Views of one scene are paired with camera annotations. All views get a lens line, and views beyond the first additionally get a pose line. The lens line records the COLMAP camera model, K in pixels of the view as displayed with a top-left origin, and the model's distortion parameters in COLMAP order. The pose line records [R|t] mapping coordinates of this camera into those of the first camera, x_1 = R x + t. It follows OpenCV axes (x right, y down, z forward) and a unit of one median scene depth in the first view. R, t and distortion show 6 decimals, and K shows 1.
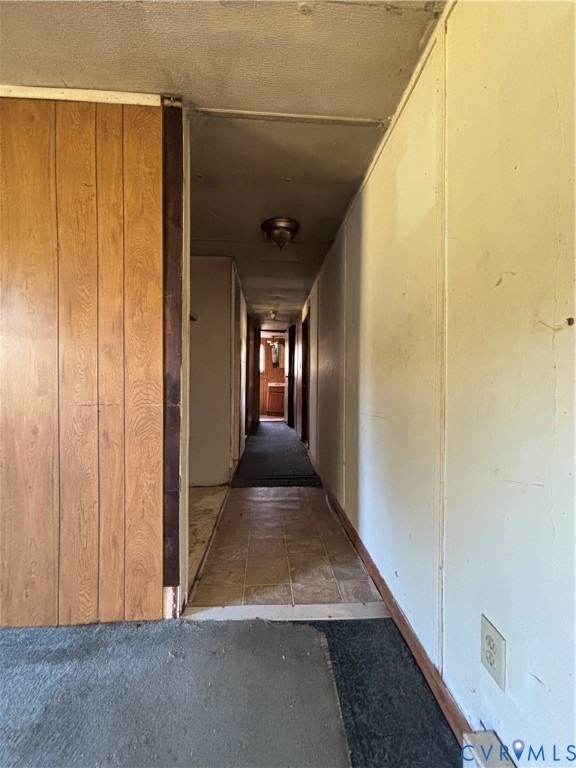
lens RADIAL K [[311.0, 0, 288.0], [0, 311.0, 384.0], [0, 0, 1]] dist [0.000047, 0.000175]
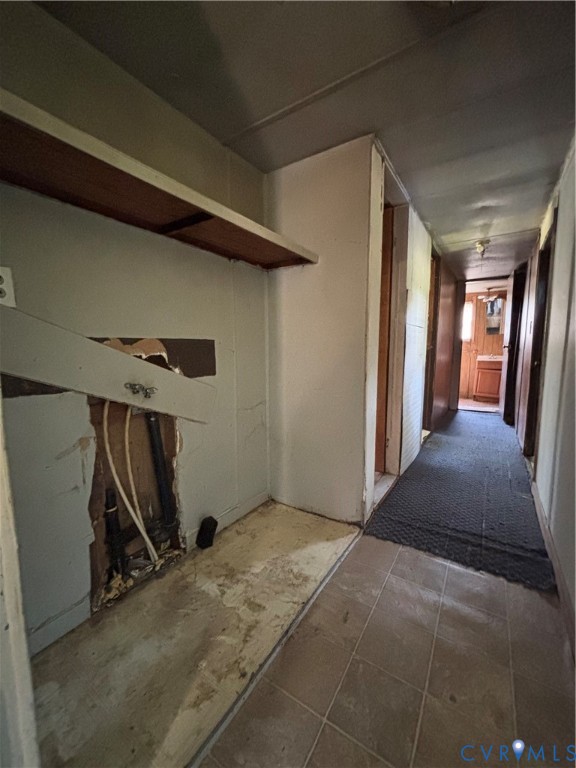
lens RADIAL K [[311.0, 0, 288.0], [0, 311.0, 384.0], [0, 0, 1]] dist [0.000047, 0.000175]
pose [[0.802600, 0.054518, -0.594021, 0.024755], [0.001578, 0.995617, 0.093507, -0.009268], [0.596515, -0.075986, 0.798997, 0.226439]]
